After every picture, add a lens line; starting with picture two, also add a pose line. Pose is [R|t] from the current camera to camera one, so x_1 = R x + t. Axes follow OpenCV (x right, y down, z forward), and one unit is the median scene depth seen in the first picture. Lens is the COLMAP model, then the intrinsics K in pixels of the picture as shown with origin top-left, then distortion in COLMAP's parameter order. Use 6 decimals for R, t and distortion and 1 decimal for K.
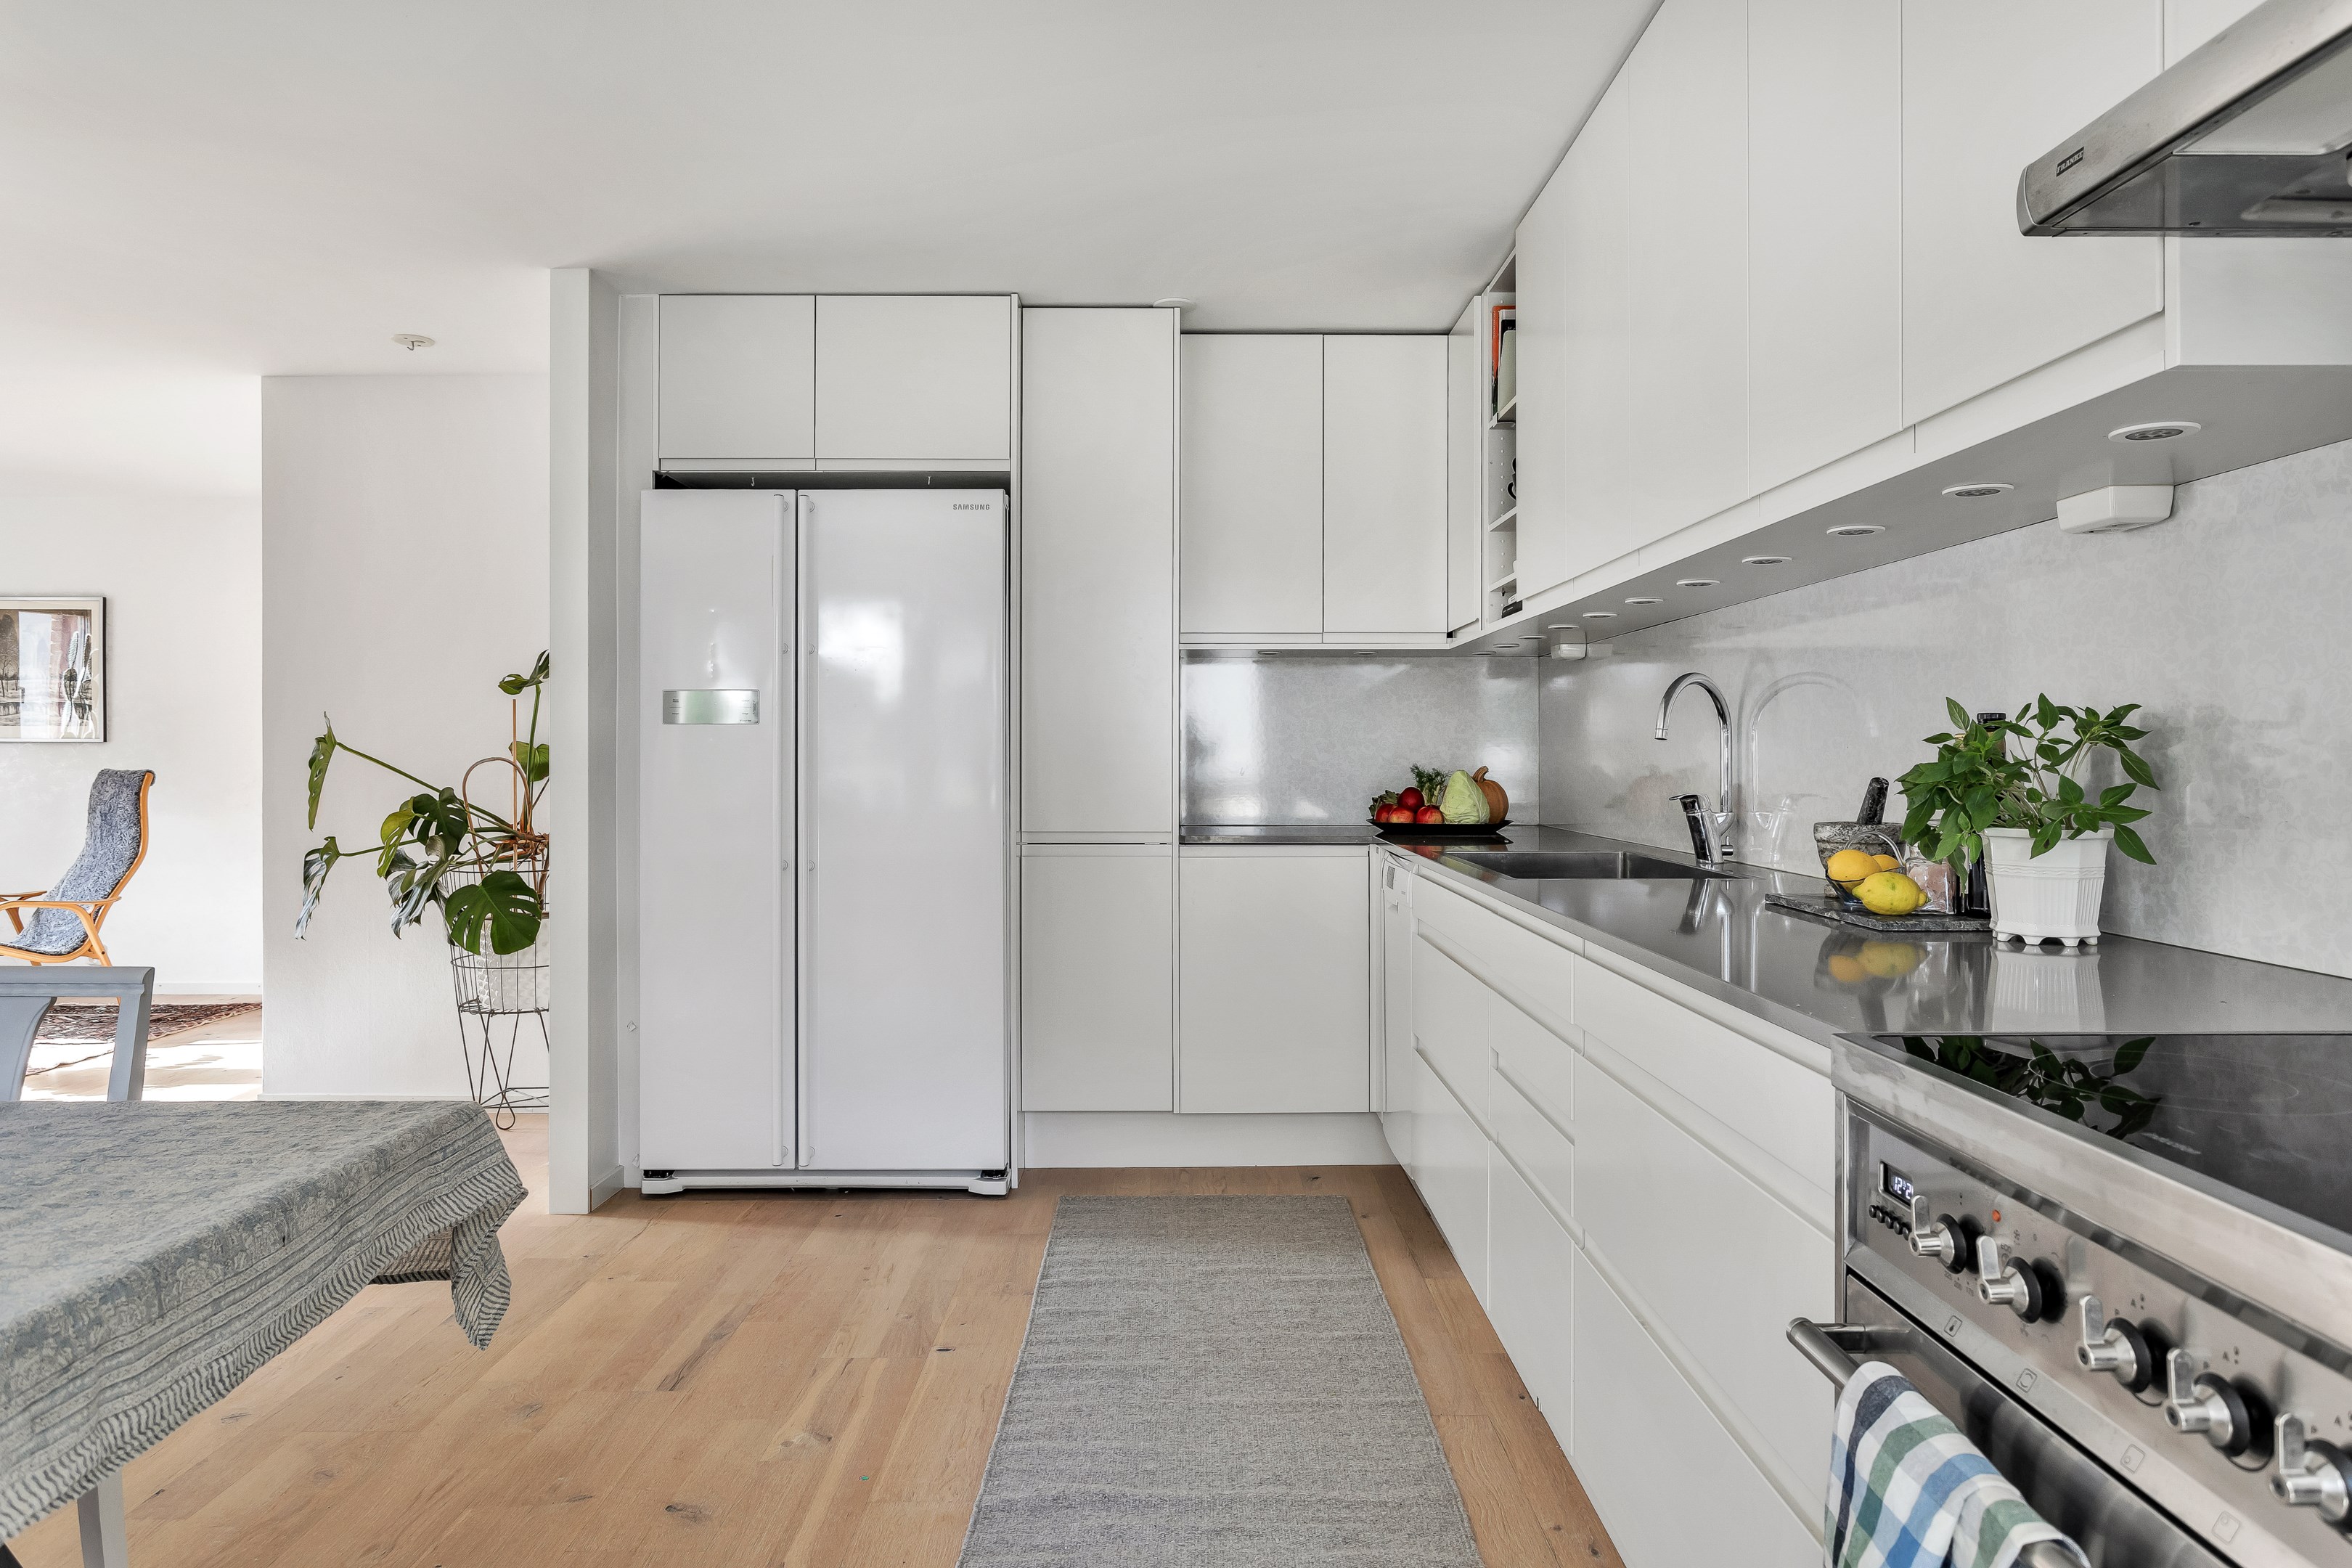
lens RADIAL K [[1427.6, 0, 1179.1], [0, 1427.6, 748.2], [0, 0, 1]] dist [-0.003266, -0.001131]
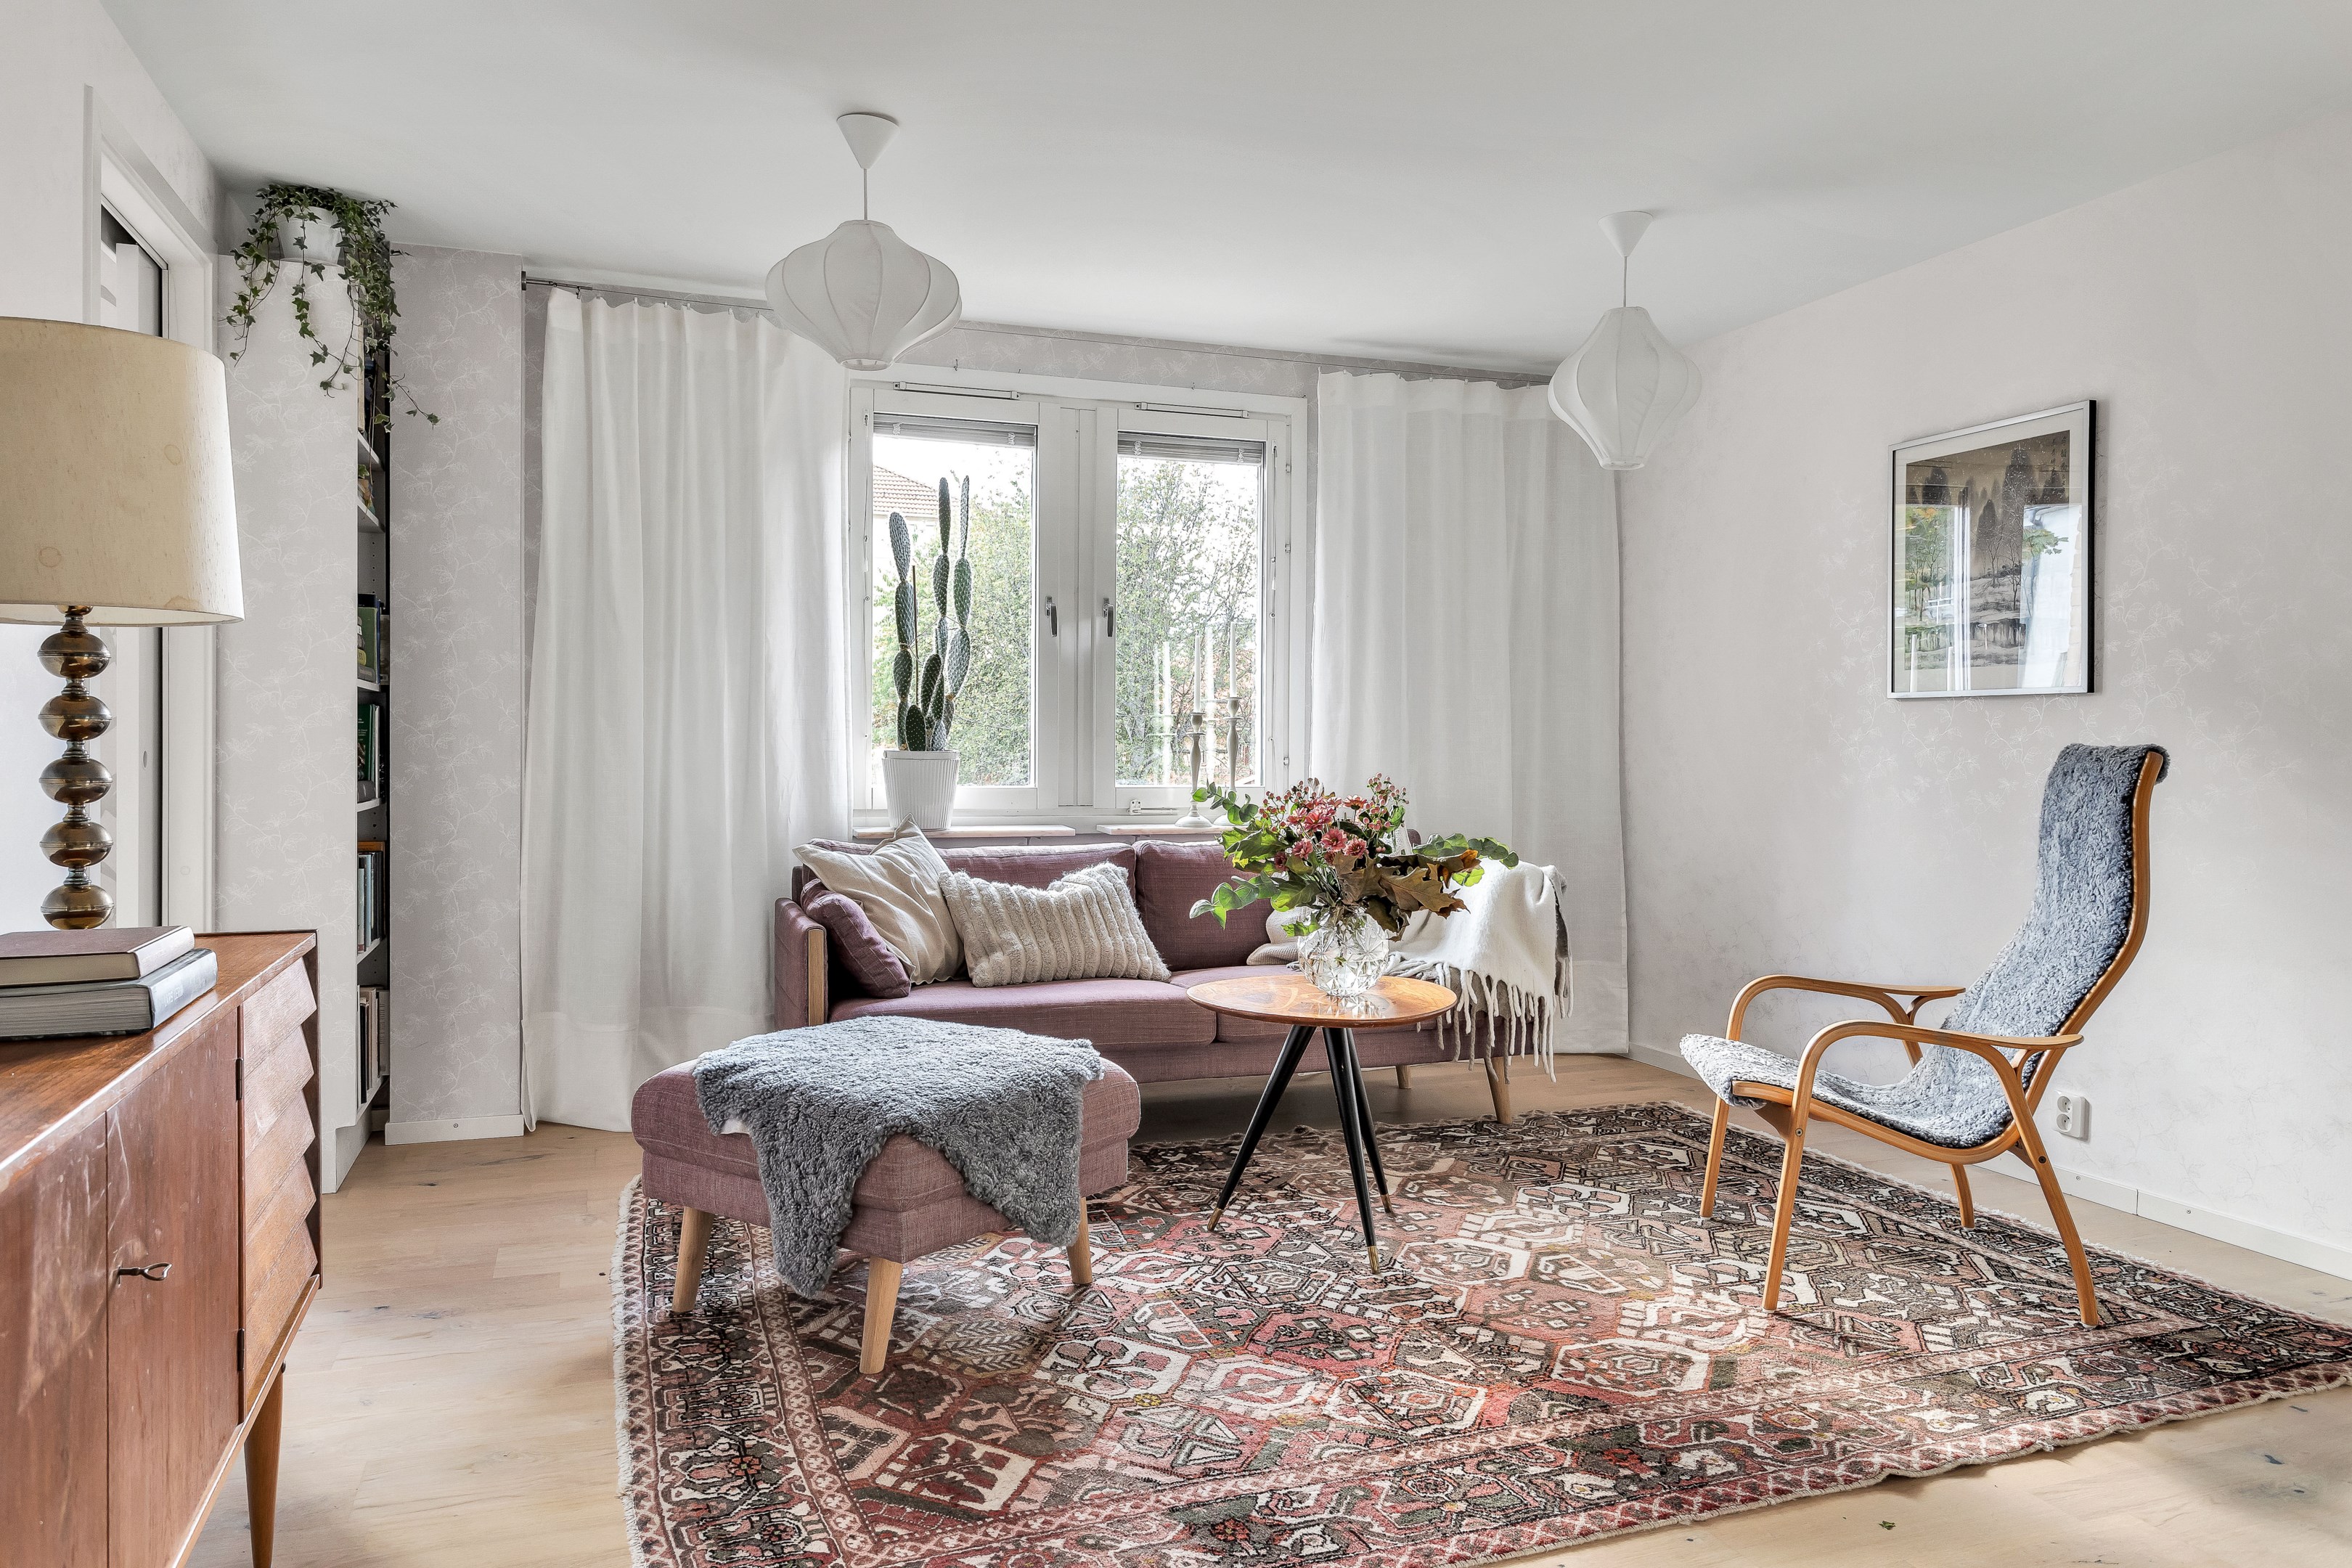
lens RADIAL K [[1573.1, 0, 1176.0], [0, 1573.1, 784.0], [0, 0, 1]] dist [-0.000533, 0.000337]
pose [[0.339725, 0.022387, -0.940258, -0.570811], [0.000560, 0.999712, 0.024005, 0.023389], [0.940525, -0.008682, 0.339614, 0.849505]]
